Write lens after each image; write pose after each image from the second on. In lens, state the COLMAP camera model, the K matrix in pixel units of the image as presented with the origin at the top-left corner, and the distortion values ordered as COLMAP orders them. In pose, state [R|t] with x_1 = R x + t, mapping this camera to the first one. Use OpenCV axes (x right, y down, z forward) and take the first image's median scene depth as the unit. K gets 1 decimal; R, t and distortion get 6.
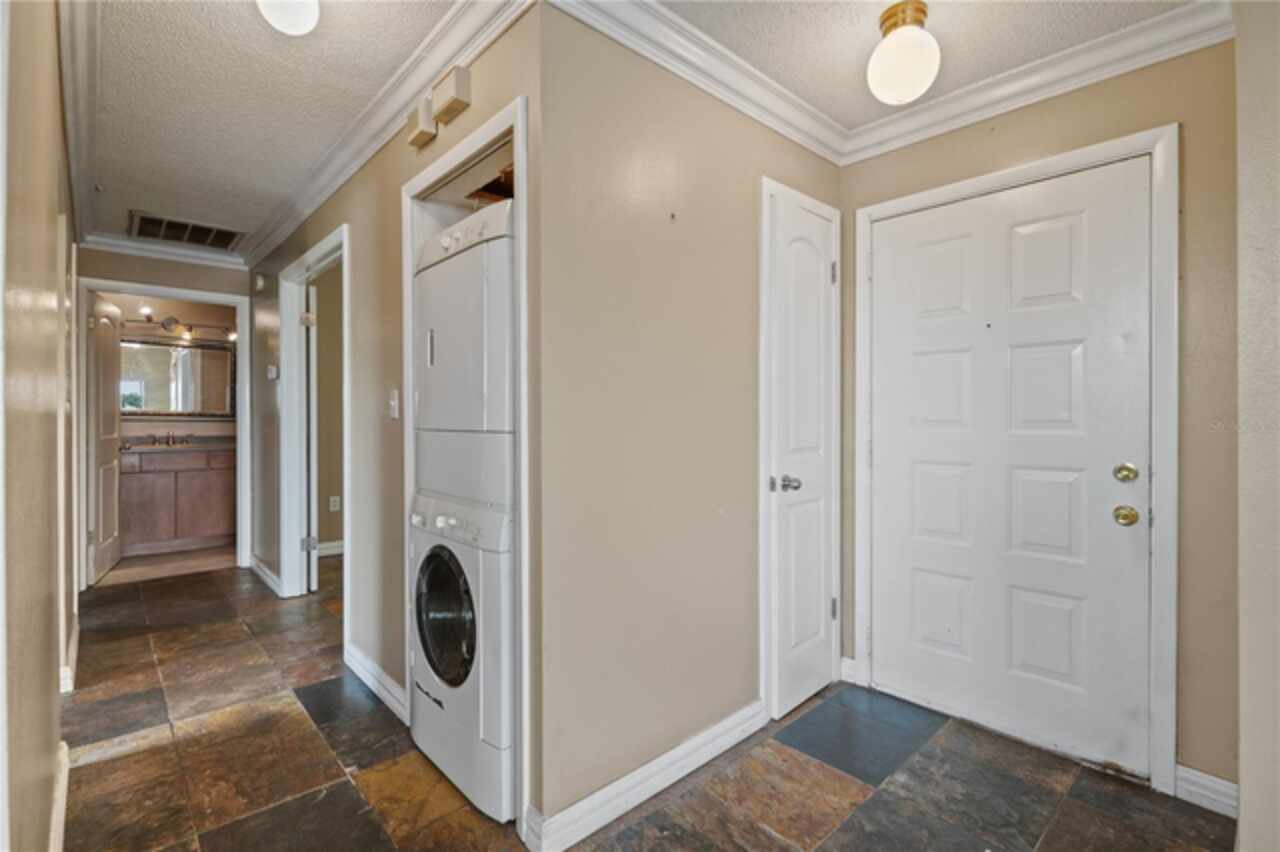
lens RADIAL K [[591.0, 0, 645.0], [0, 591.0, 414.7], [0, 0, 1]] dist [-0.002380, -0.000975]
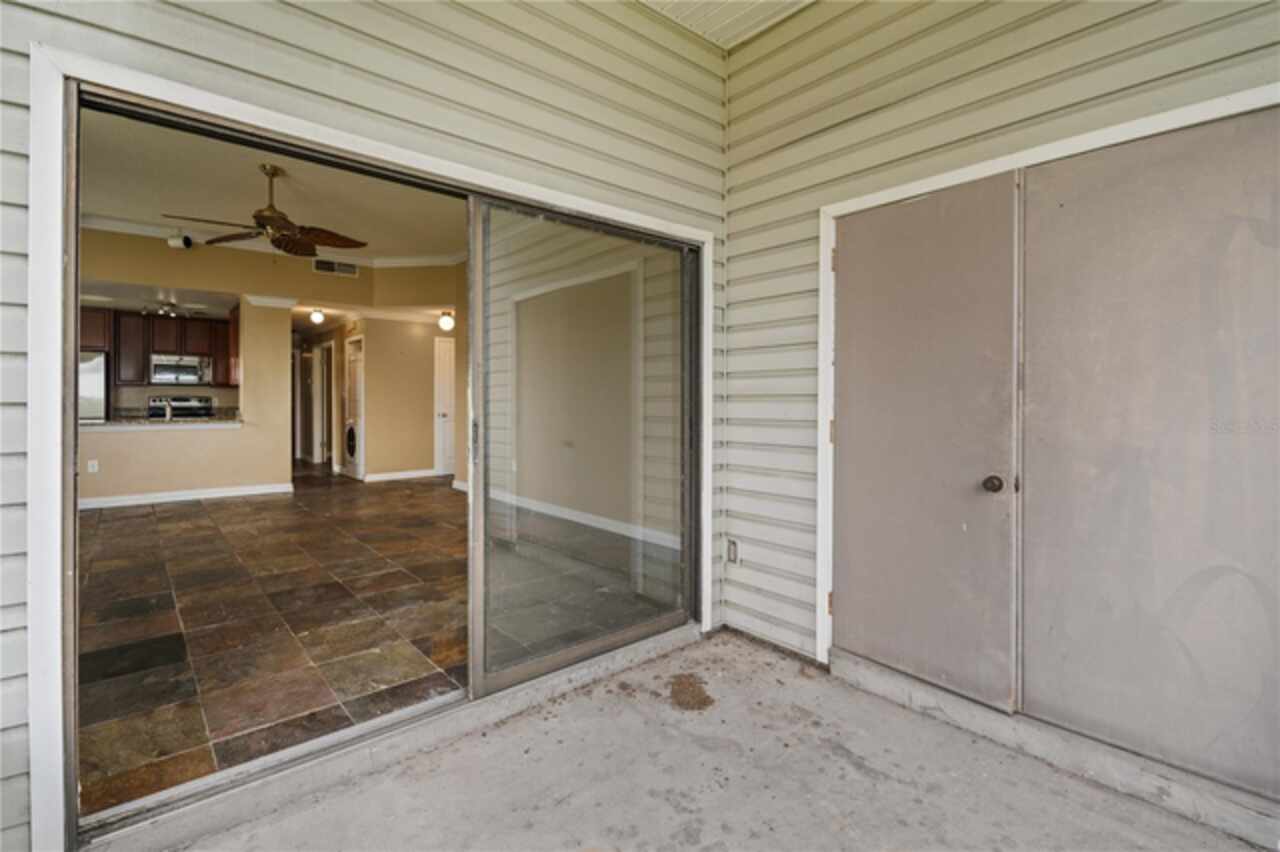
lens RADIAL K [[591.0, 0, 645.0], [0, 591.0, 414.7], [0, 0, 1]] dist [-0.002380, -0.000975]
pose [[0.999785, 0.006666, -0.019637, 1.663585], [-0.006161, 0.999652, 0.025668, 0.003467], [0.019801, -0.025542, 0.999478, -2.905625]]
